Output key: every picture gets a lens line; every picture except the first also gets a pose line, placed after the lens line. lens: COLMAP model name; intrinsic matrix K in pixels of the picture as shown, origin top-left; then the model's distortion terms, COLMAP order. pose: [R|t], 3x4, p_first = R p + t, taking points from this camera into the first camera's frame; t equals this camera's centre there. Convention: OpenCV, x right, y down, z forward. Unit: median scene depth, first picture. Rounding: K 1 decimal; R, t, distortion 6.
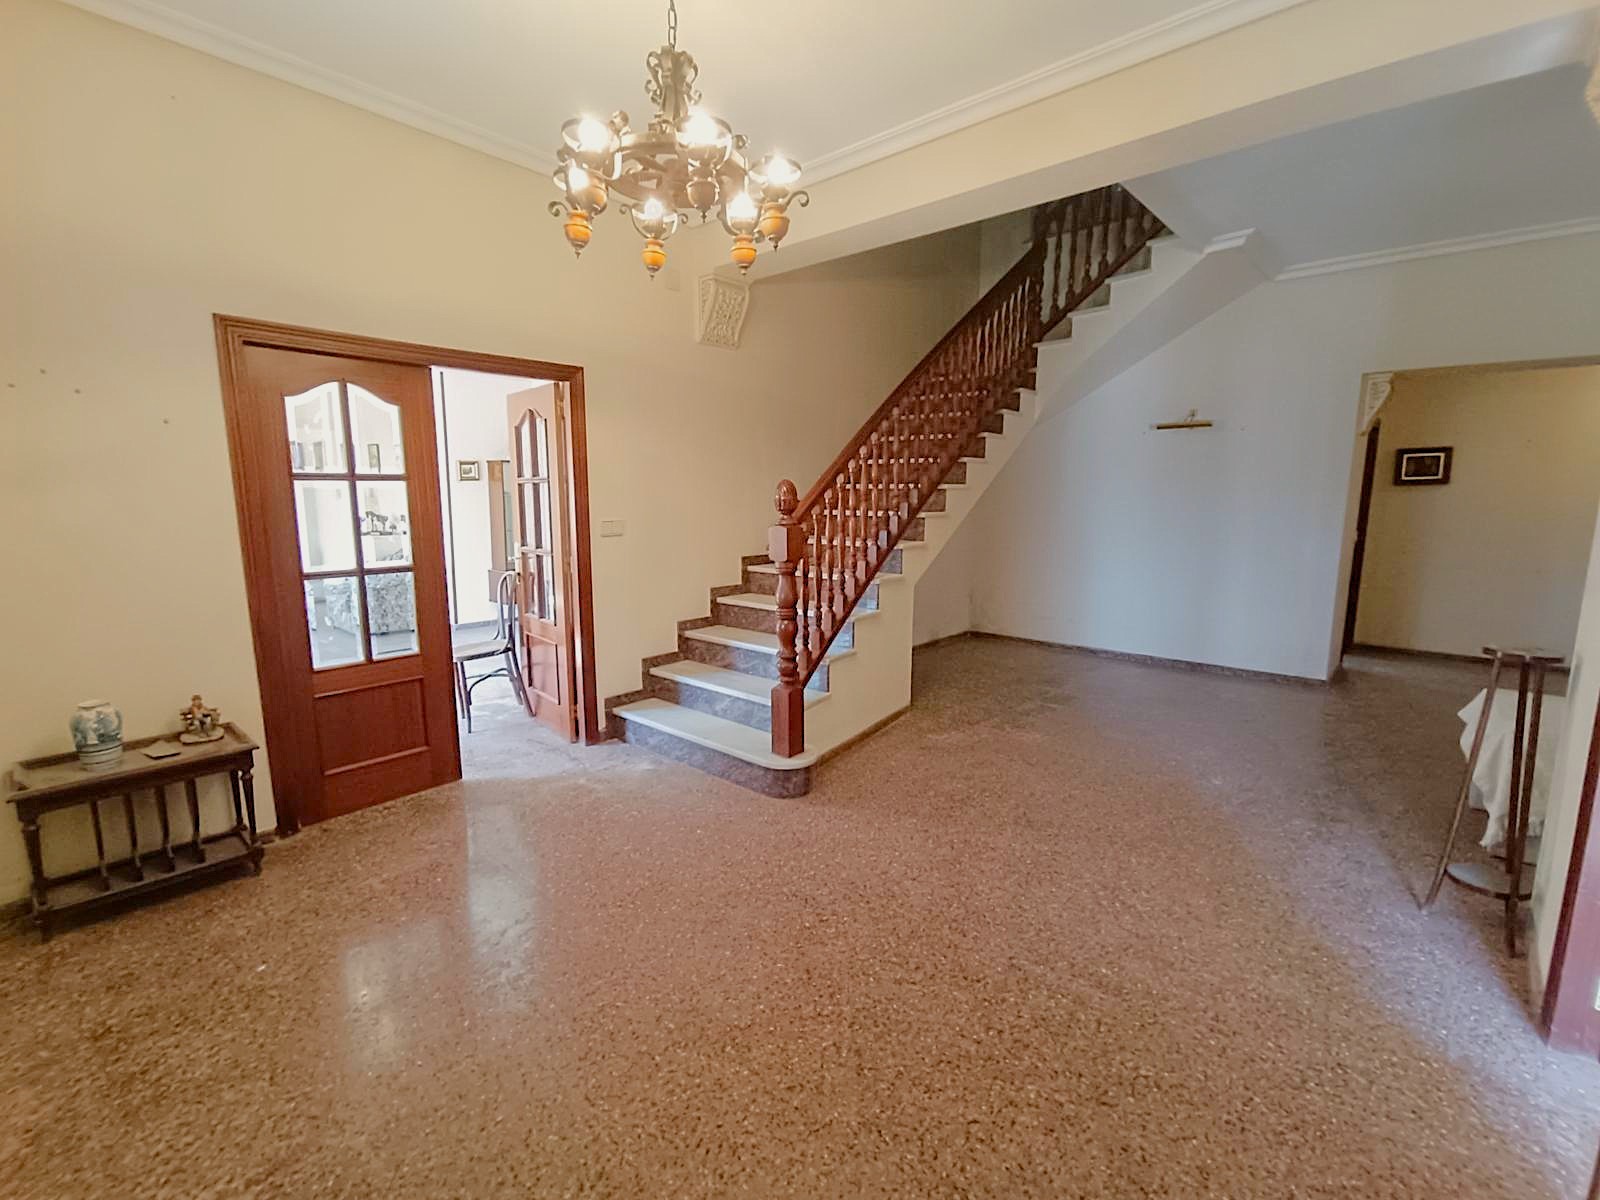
lens RADIAL K [[729.3, 0, 786.3], [0, 729.3, 602.2], [0, 0, 1]] dist [-0.005396, -0.000243]
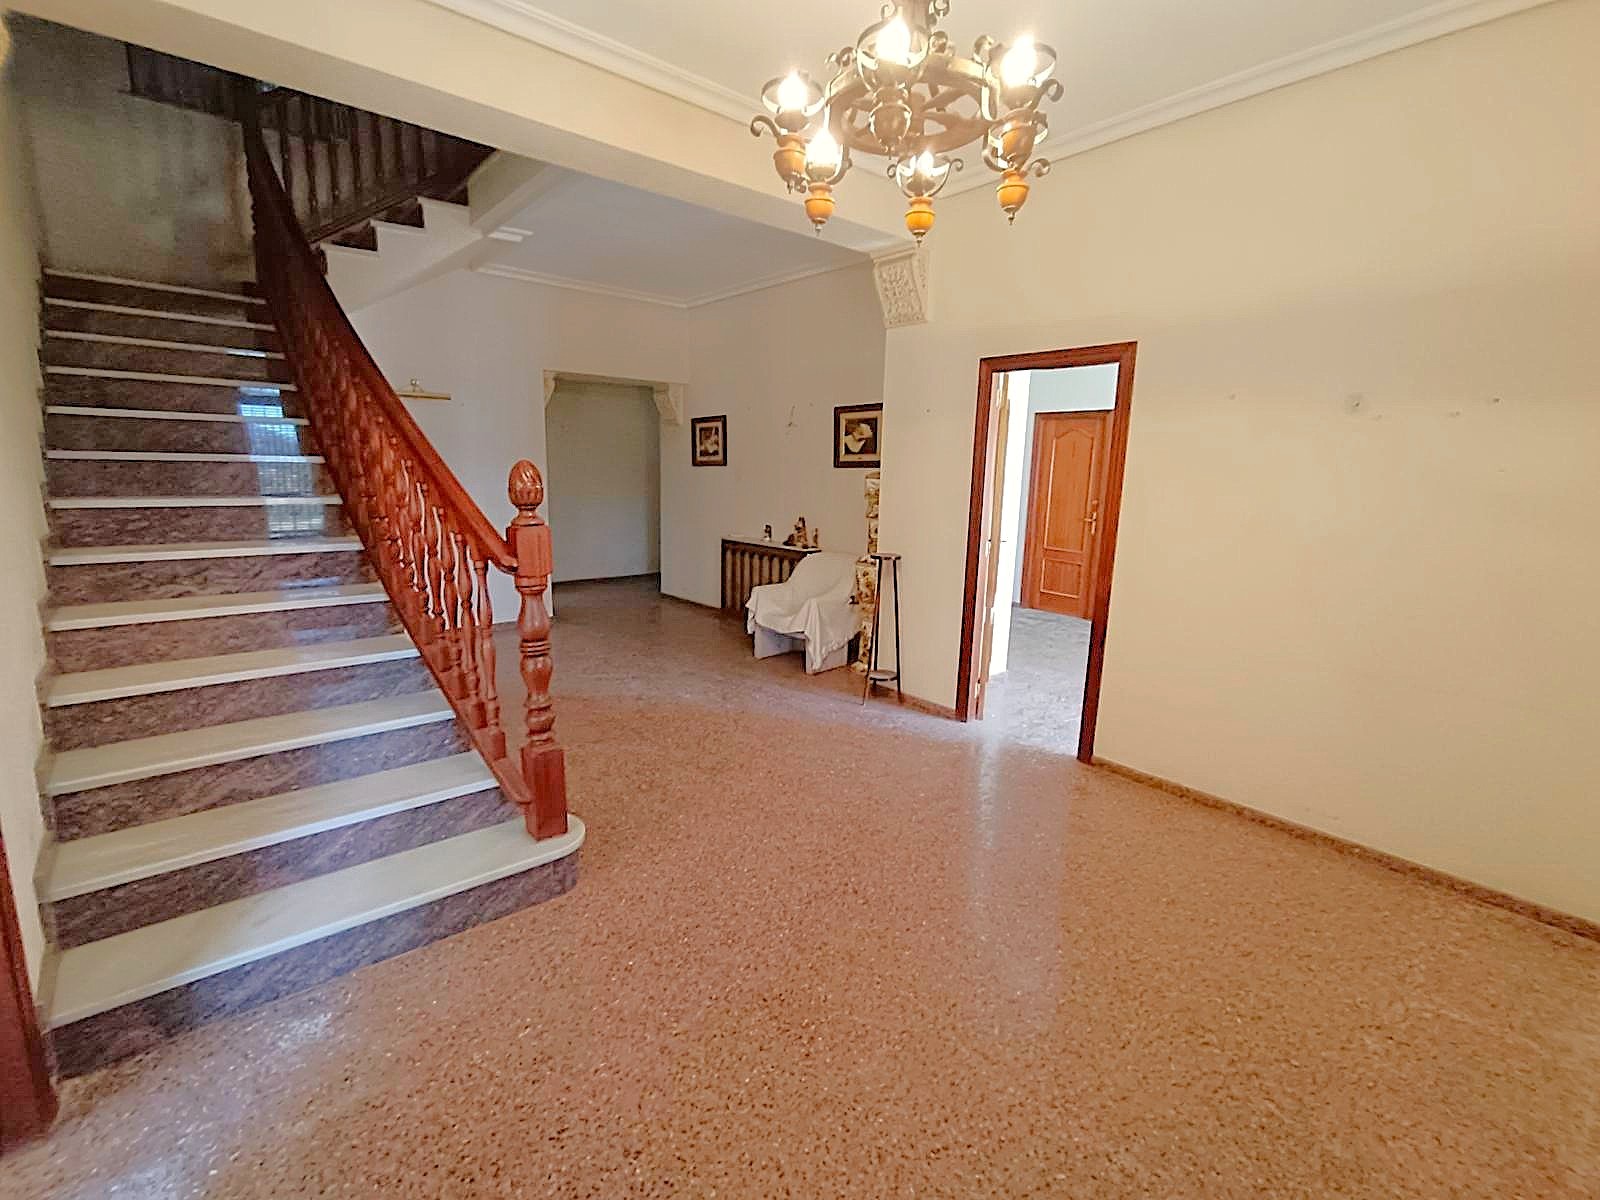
lens RADIAL K [[729.3, 0, 786.3], [0, 729.3, 602.2], [0, 0, 1]] dist [-0.005396, -0.000243]
pose [[0.129143, -0.179463, 0.975251, -0.680817], [0.121811, 0.978910, 0.164006, -0.119040], [-0.984116, 0.097616, 0.148280, 0.667510]]
